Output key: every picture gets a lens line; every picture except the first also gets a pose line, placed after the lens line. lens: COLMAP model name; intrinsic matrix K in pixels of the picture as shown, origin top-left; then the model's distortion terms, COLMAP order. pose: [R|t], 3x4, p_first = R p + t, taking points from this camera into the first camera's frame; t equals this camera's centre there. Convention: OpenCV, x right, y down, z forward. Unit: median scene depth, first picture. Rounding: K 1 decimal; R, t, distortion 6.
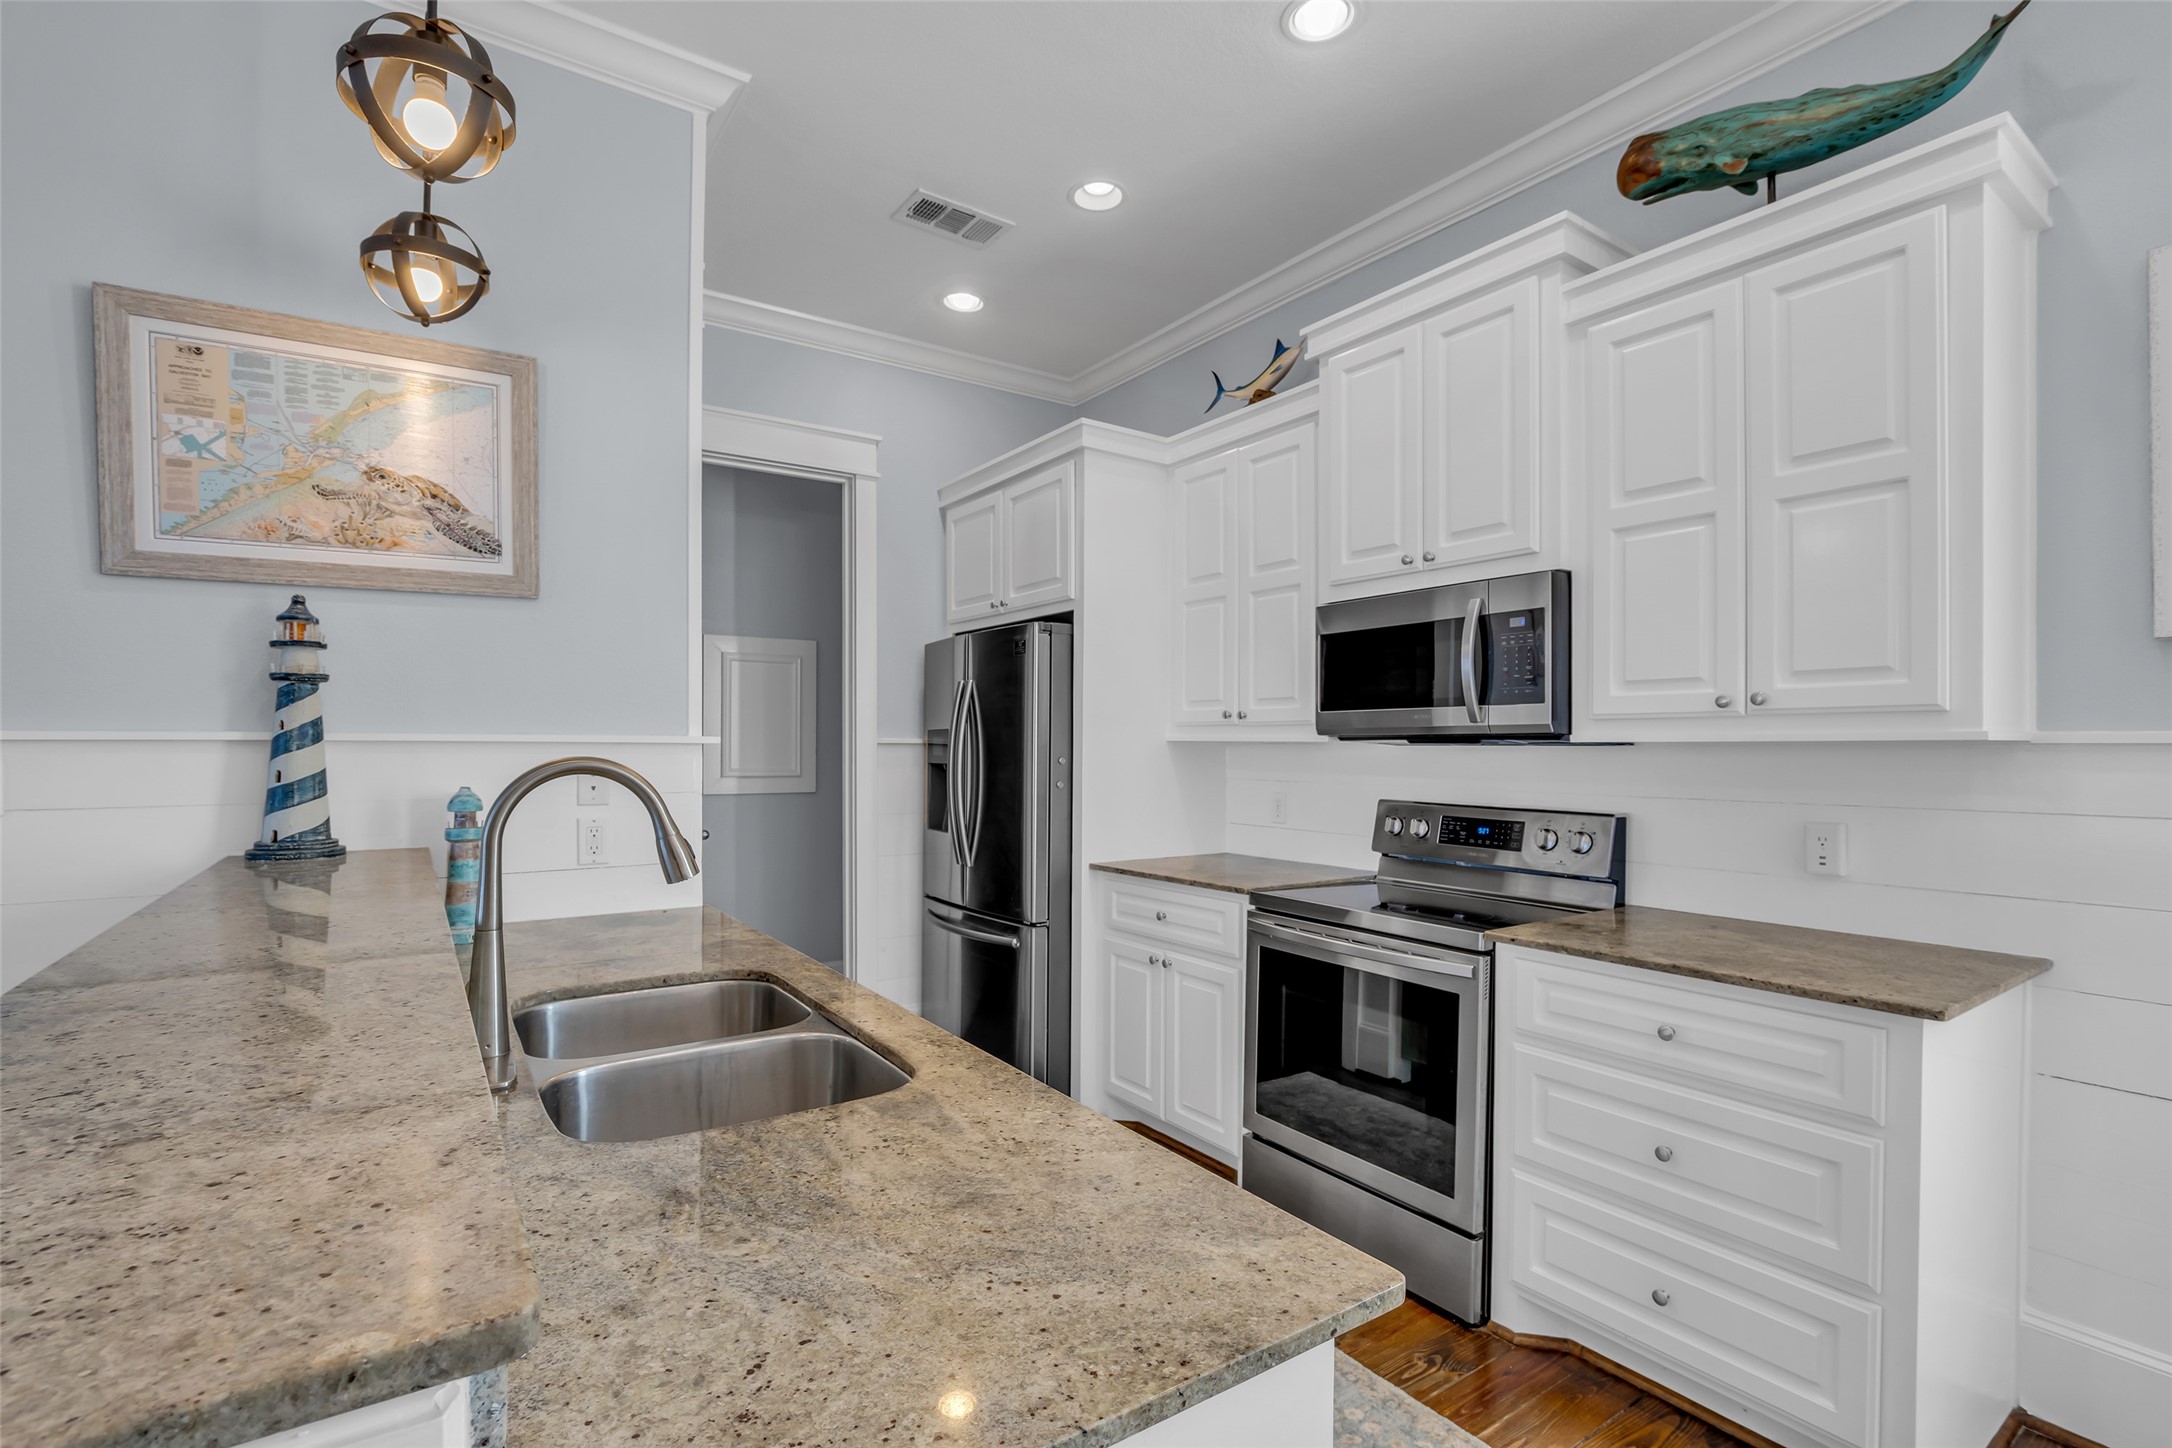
lens RADIAL K [[996.5, 0, 1059.3], [0, 996.5, 753.8], [0, 0, 1]] dist [-0.019437, 0.004805]
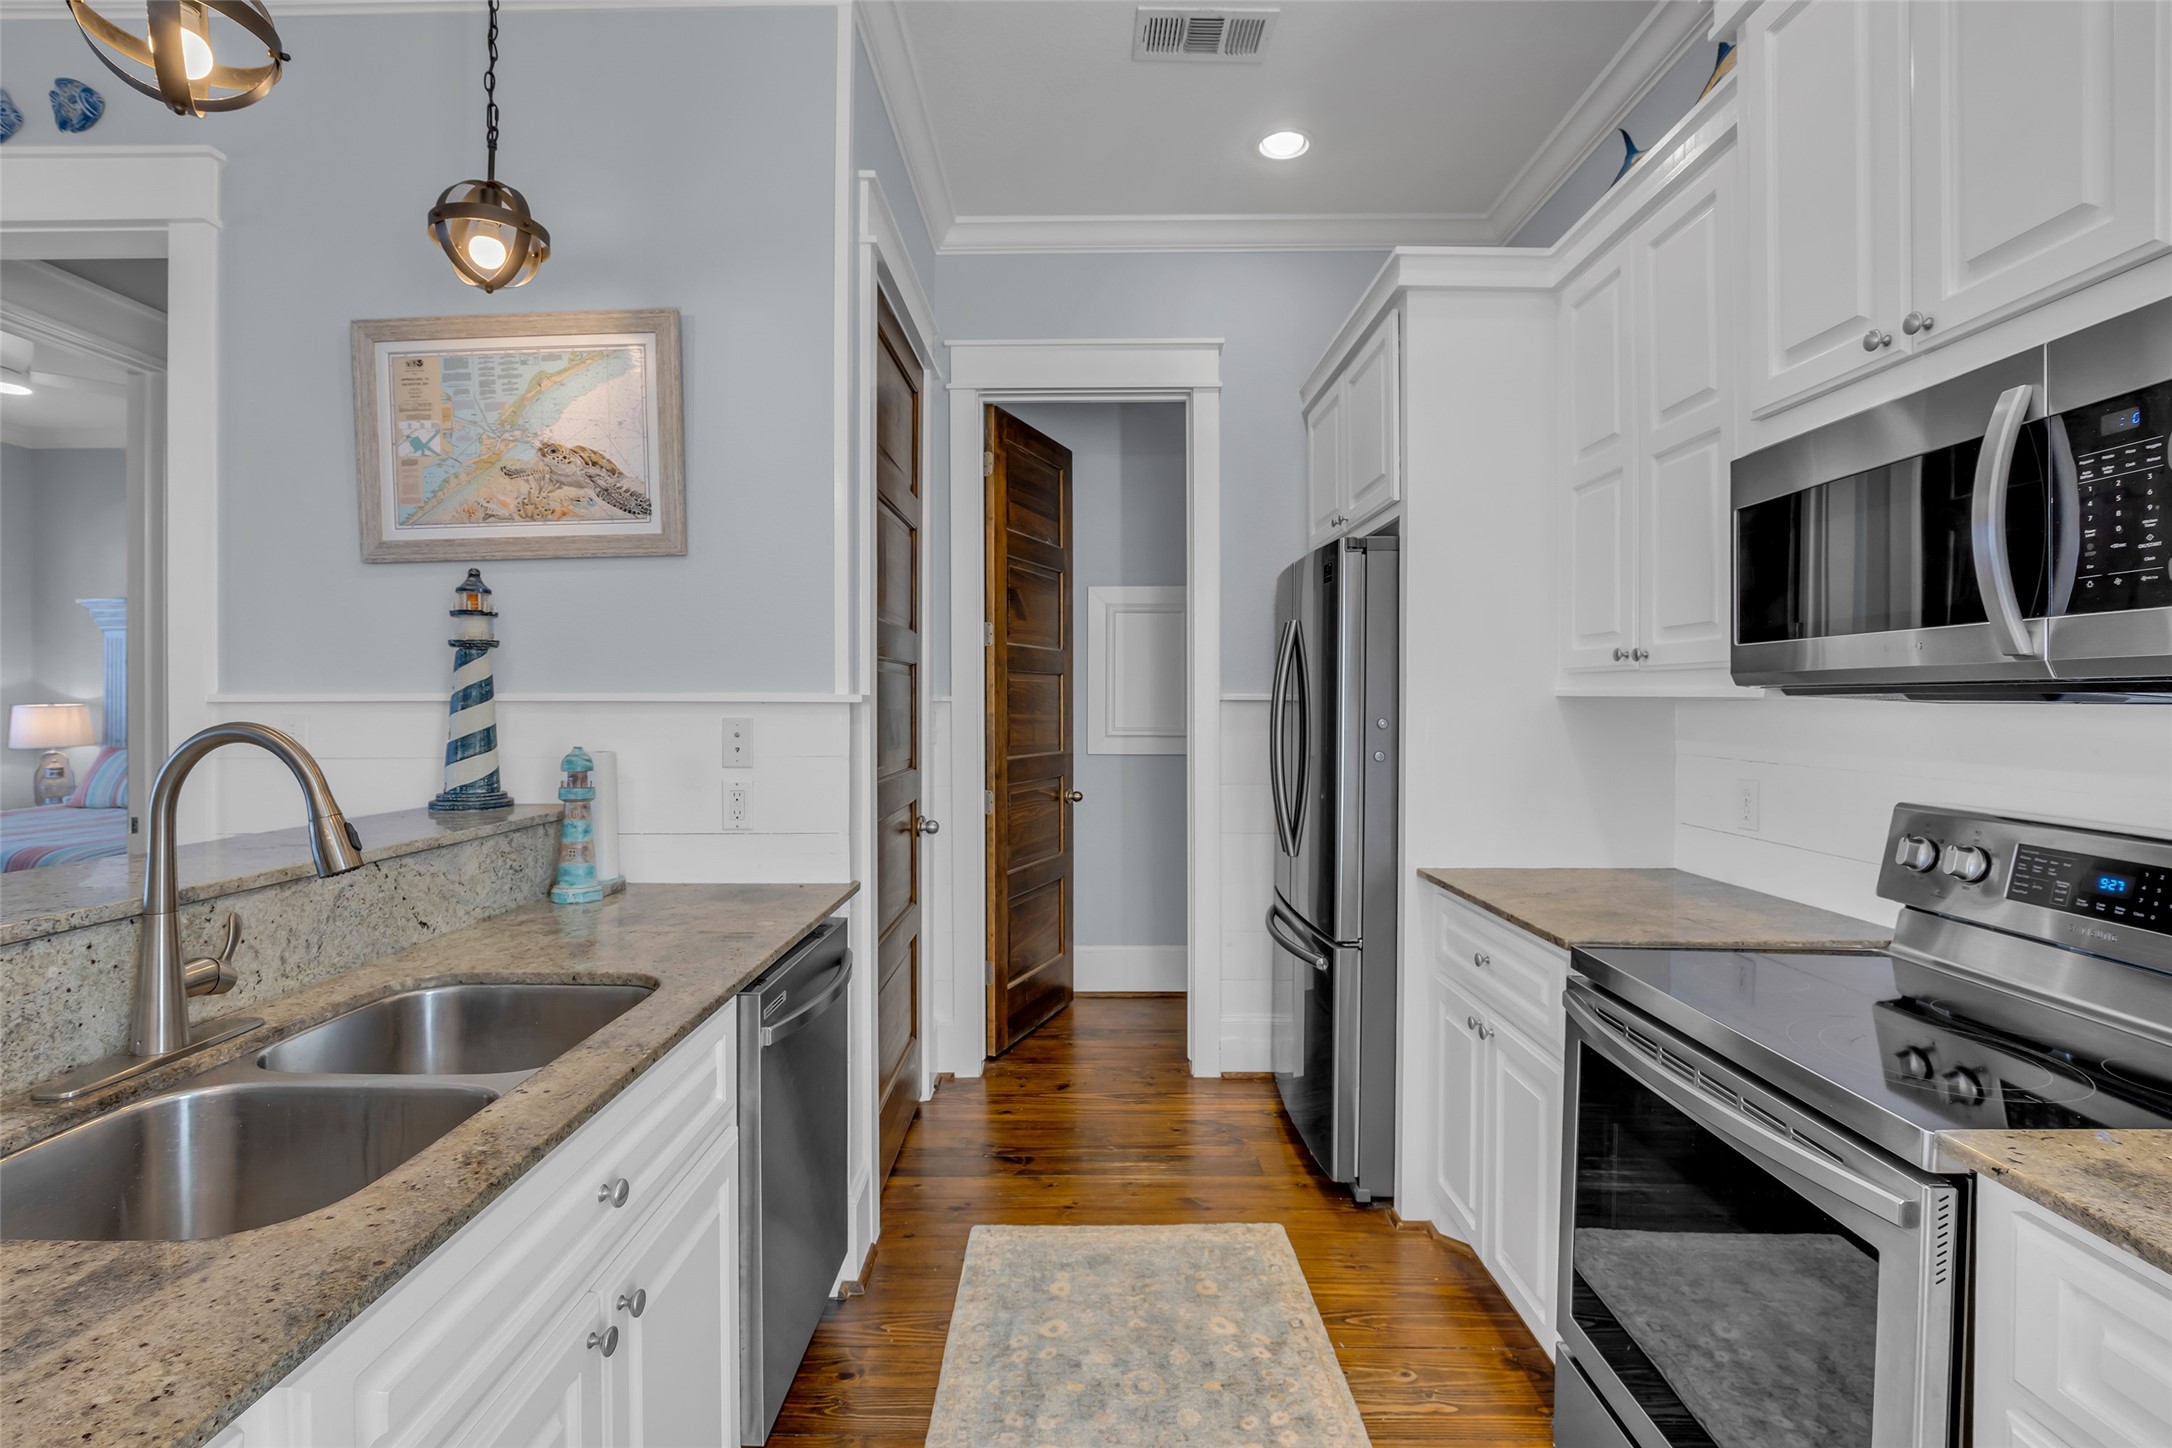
lens RADIAL K [[996.5, 0, 1072.6], [0, 996.5, 706.4], [0, 0, 1]] dist [-0.019437, 0.004805]
pose [[0.823216, 0.001168, -0.567726, 0.346046], [-0.002499, 0.999996, -0.001565, -0.006408], [0.567722, 0.002707, 0.823216, 0.408211]]
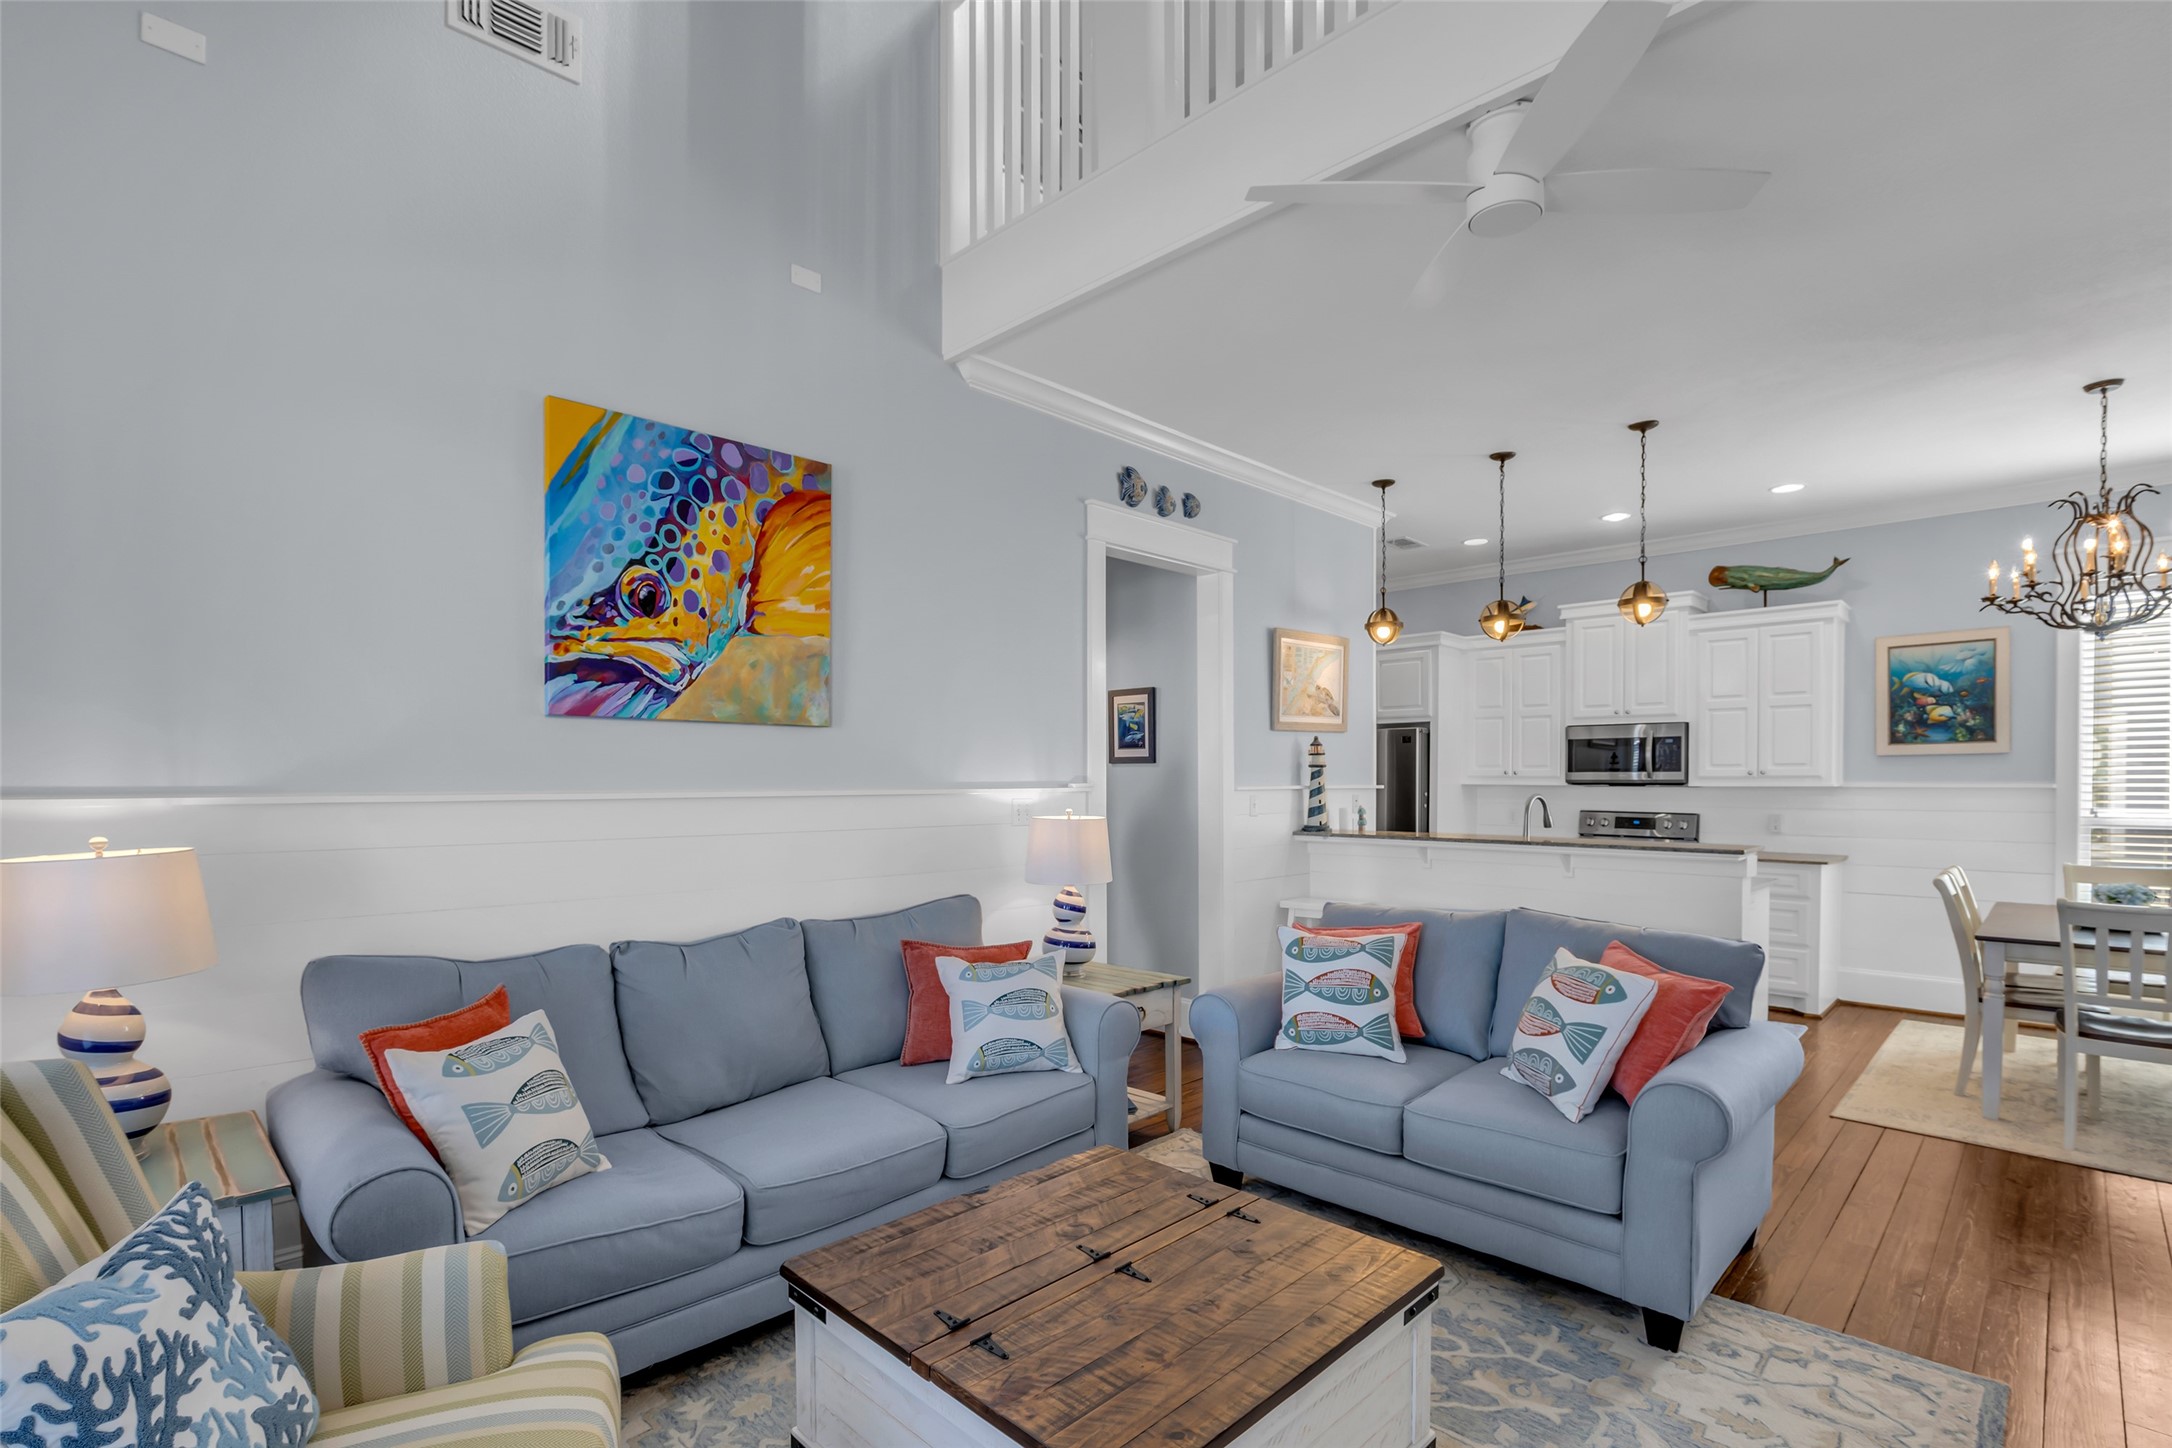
lens RADIAL K [[996.5, 0, 1070.5], [0, 996.5, 790.2], [0, 0, 1]] dist [-0.019437, 0.004805]
pose [[0.981170, -0.007484, 0.193002, -1.696657], [0.006043, 0.999949, 0.008053, -0.033439], [-0.193052, -0.006735, 0.981165, -1.344466]]
